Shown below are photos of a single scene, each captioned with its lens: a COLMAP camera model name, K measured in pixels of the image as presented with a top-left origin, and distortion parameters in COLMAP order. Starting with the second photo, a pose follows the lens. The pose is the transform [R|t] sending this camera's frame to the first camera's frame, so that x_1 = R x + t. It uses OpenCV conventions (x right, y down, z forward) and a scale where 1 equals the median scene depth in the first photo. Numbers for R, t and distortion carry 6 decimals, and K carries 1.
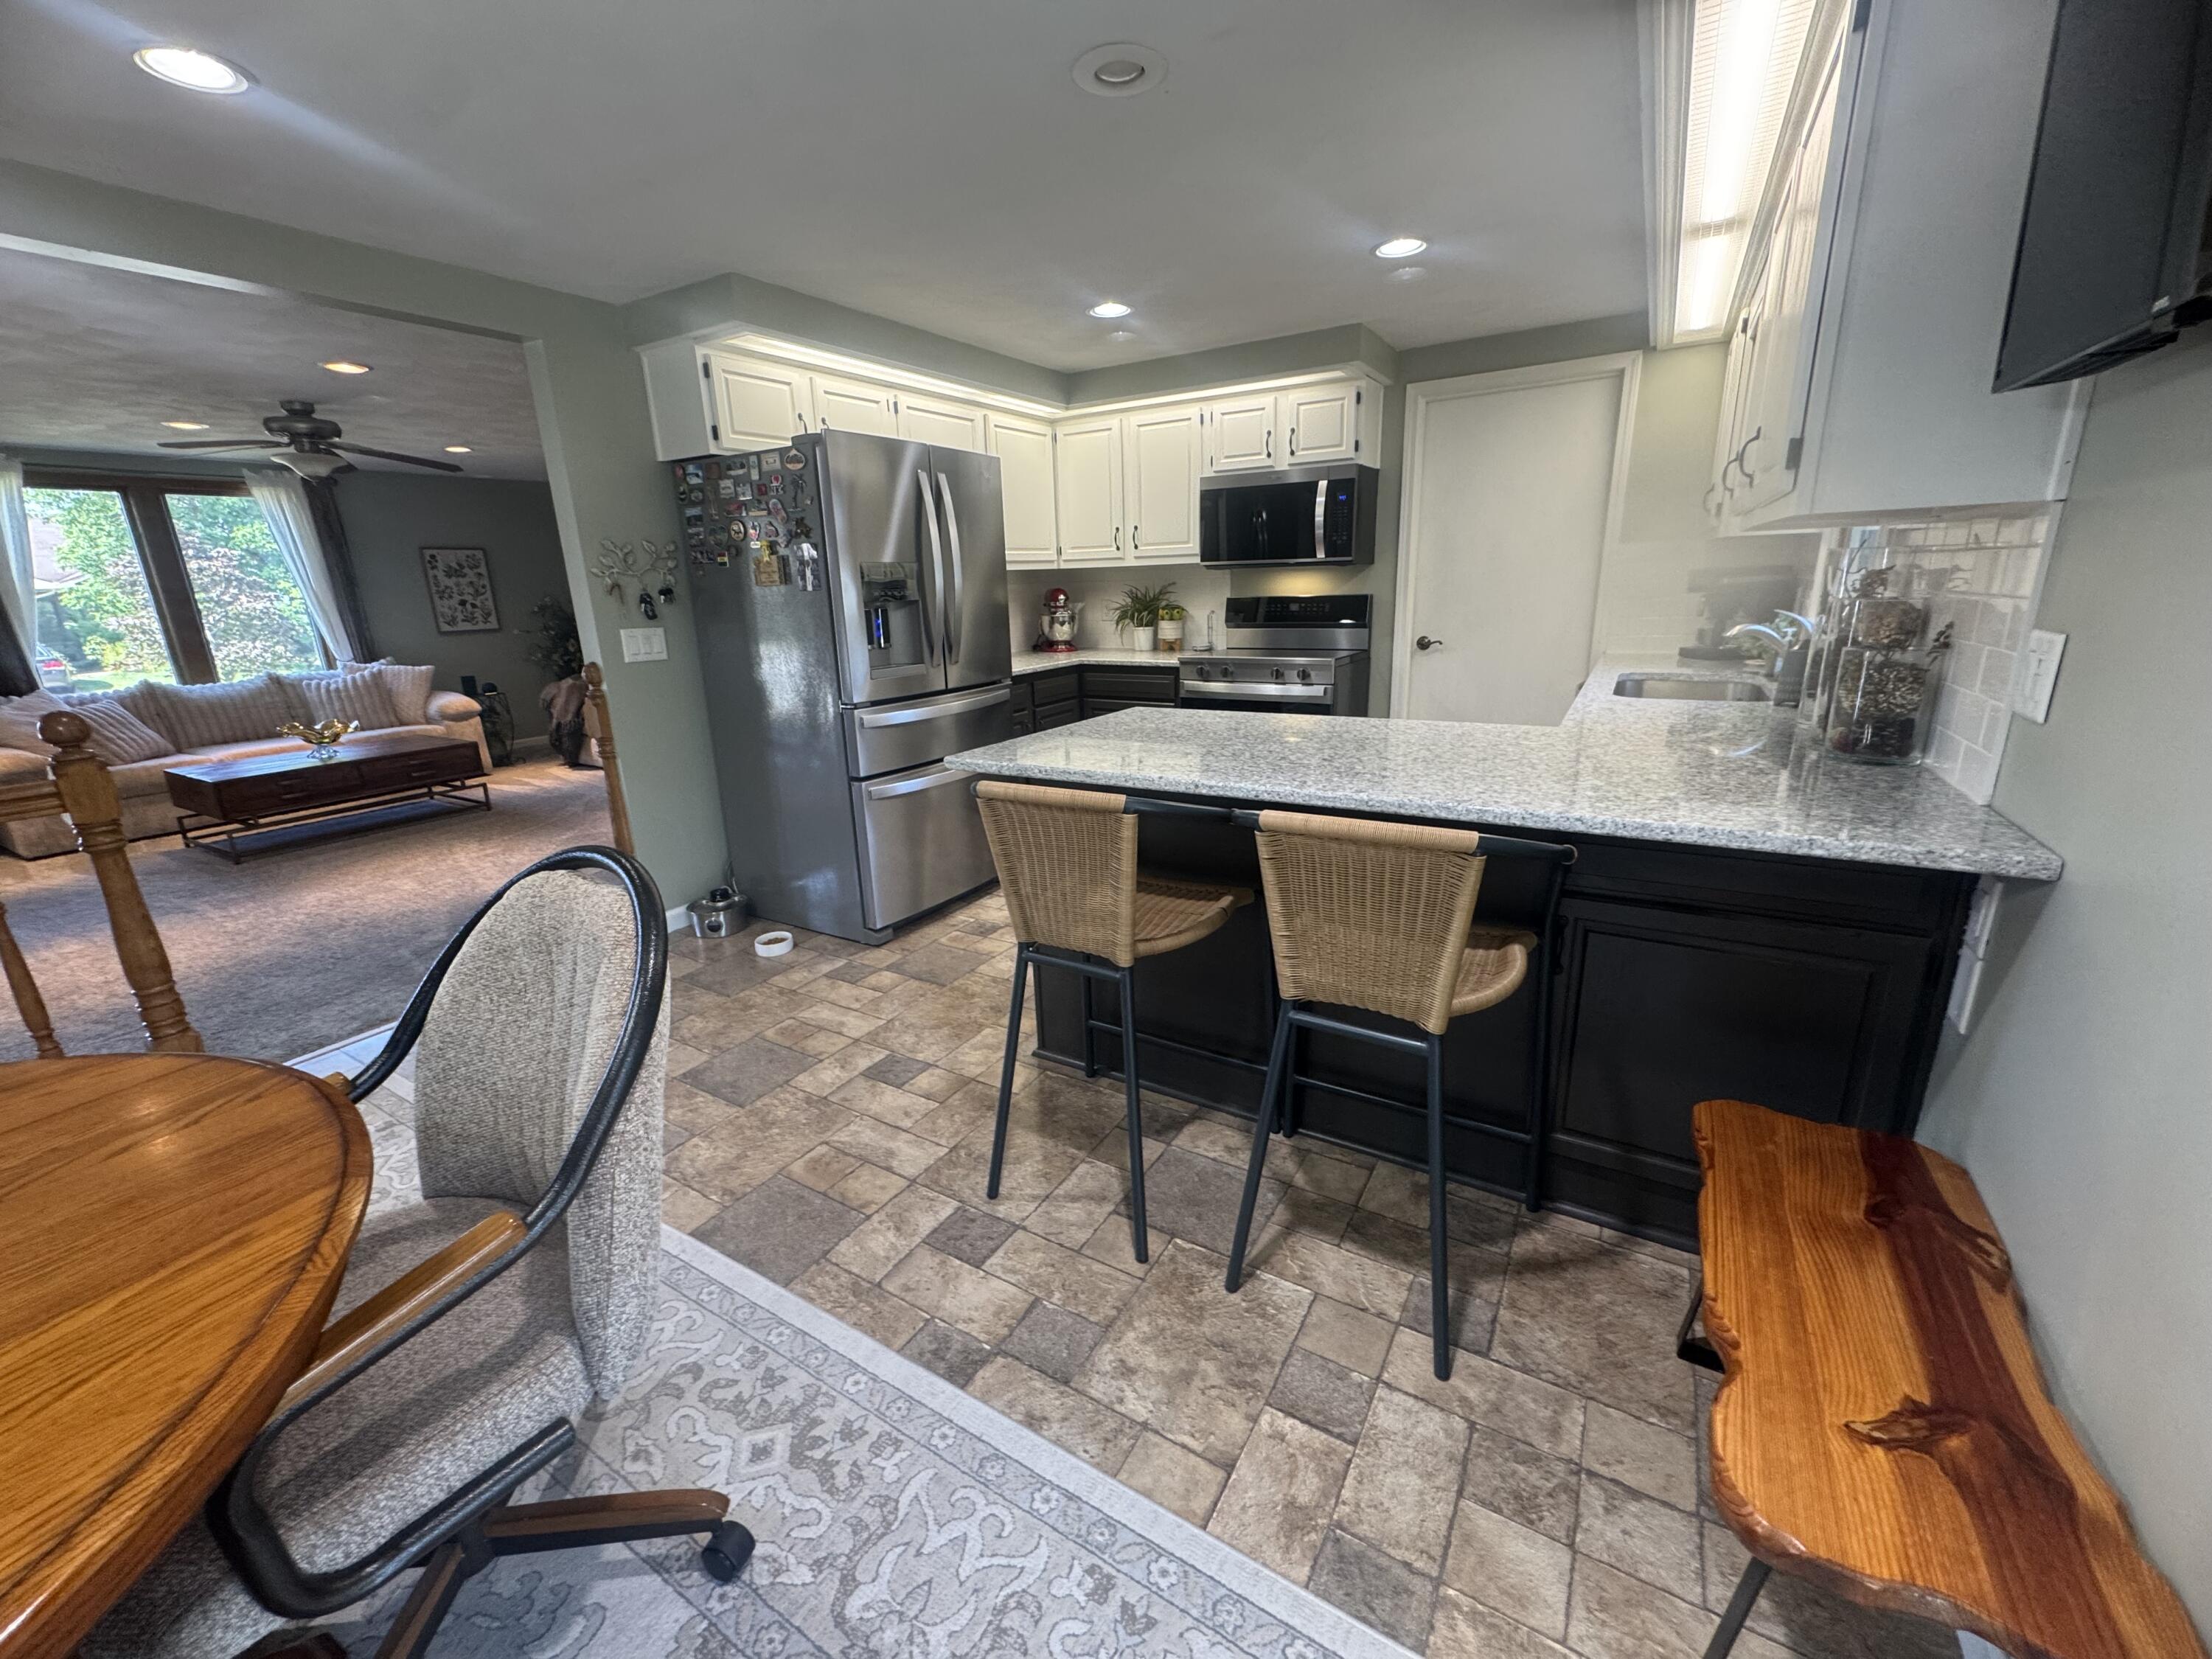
lens RADIAL K [[880.8, 0, 1103.6], [0, 880.8, 825.2], [0, 0, 1]] dist [-0.003056, 0.000483]
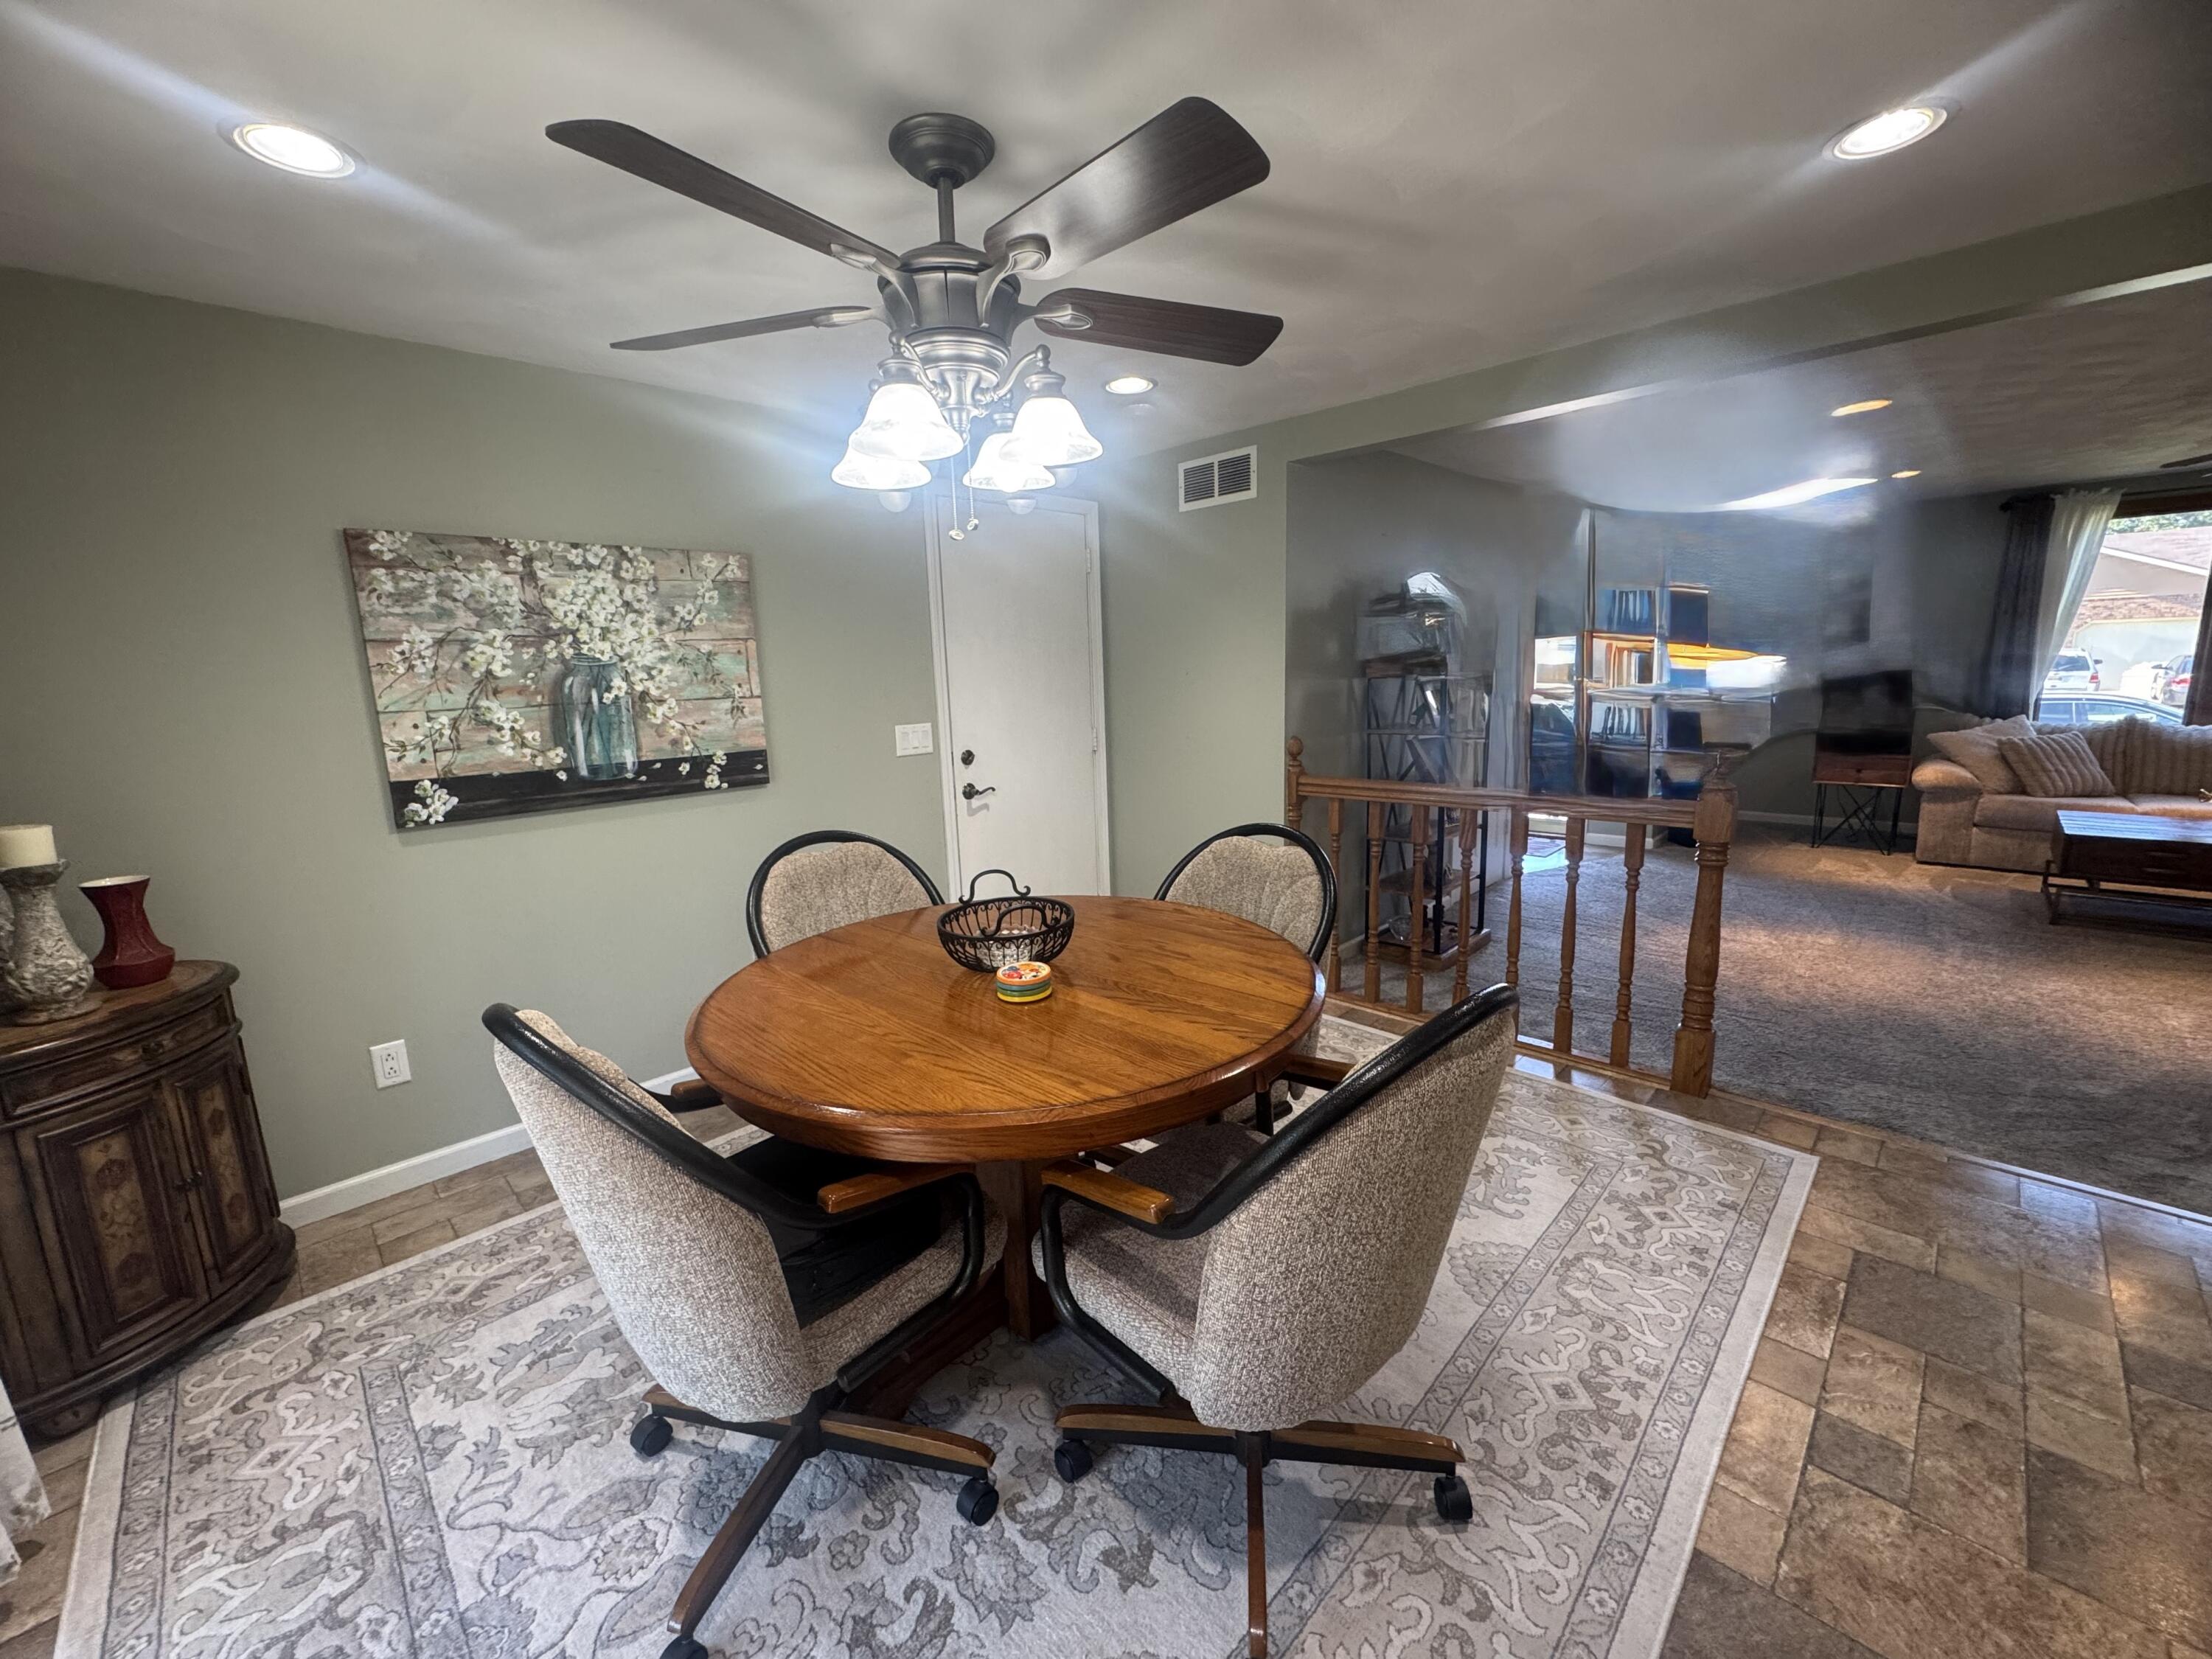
lens RADIAL K [[880.8, 0, 1105.6], [0, 880.8, 820.2], [0, 0, 1]] dist [-0.003056, 0.000483]
pose [[-0.235345, 0.206259, -0.949774, 0.121703], [-0.218573, 0.940958, 0.258504, -0.107138], [0.947016, 0.268433, -0.176367, 0.279248]]
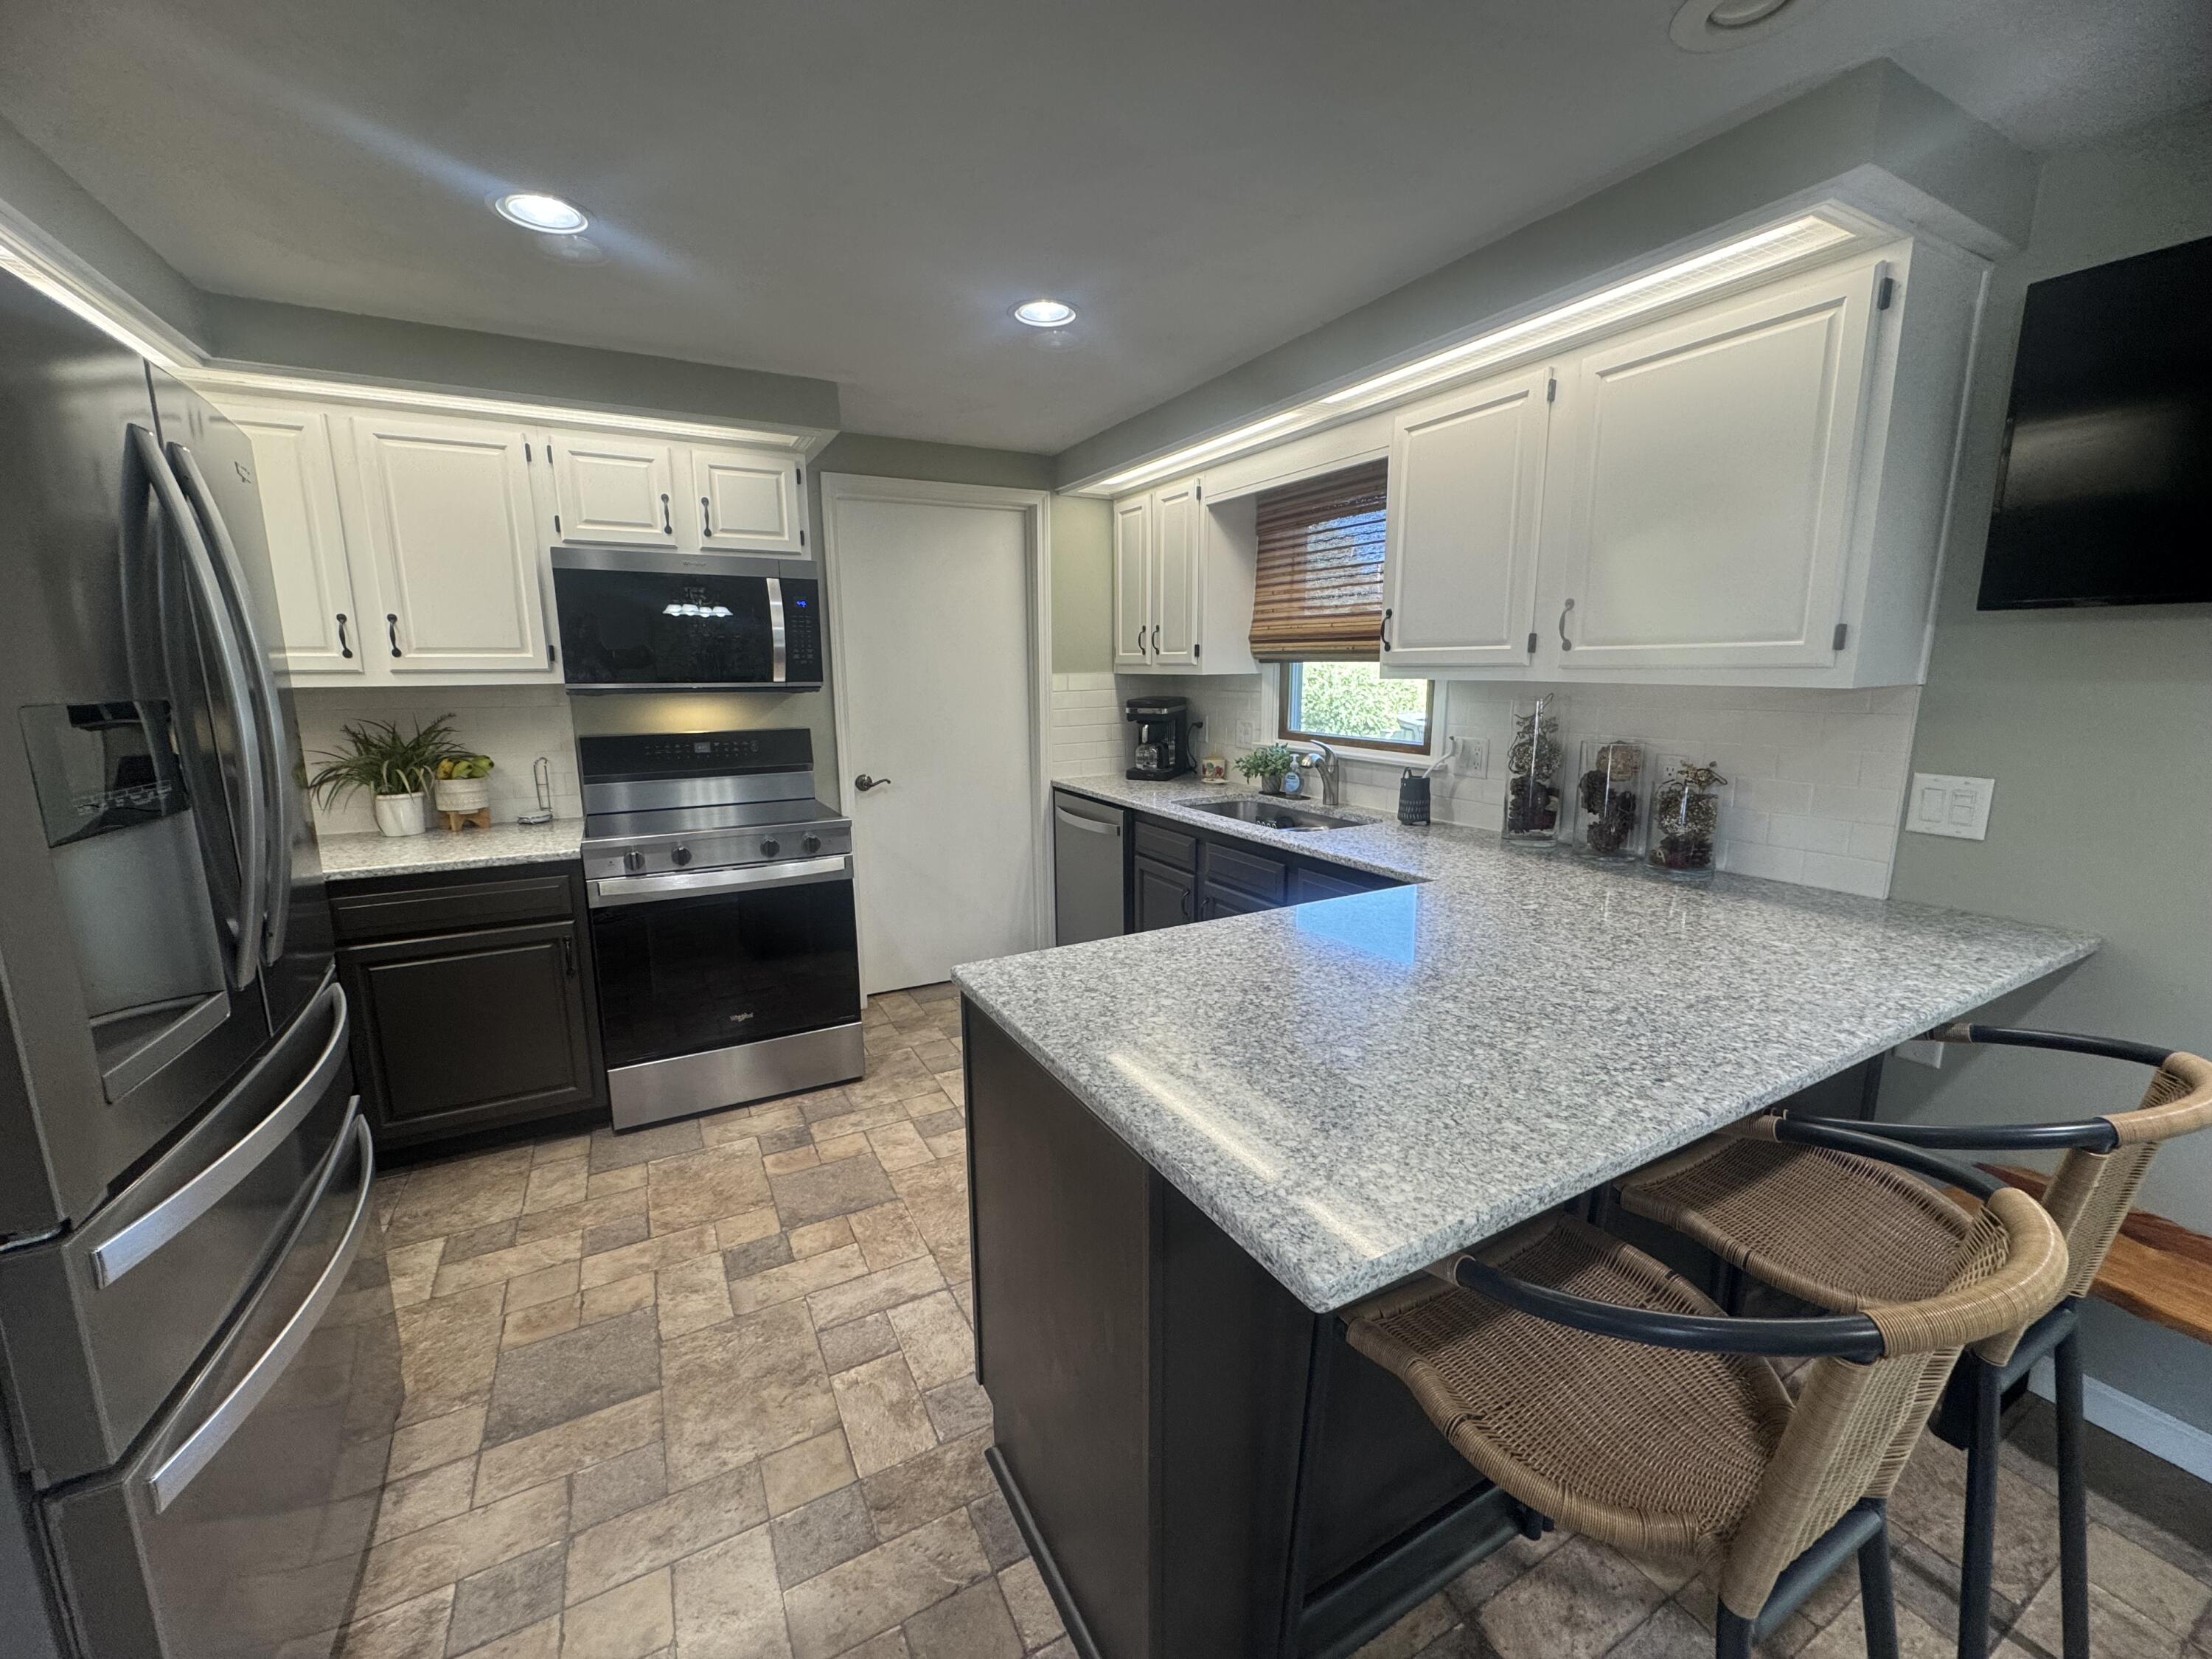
lens RADIAL K [[880.8, 0, 1103.0], [0, 880.8, 826.7], [0, 0, 1]] dist [-0.003056, 0.000483]
pose [[0.501840, -0.126797, 0.855616, -0.314597], [0.222321, 0.974872, 0.014073, -0.175092], [-0.835900, 0.183159, 0.517420, 0.536333]]
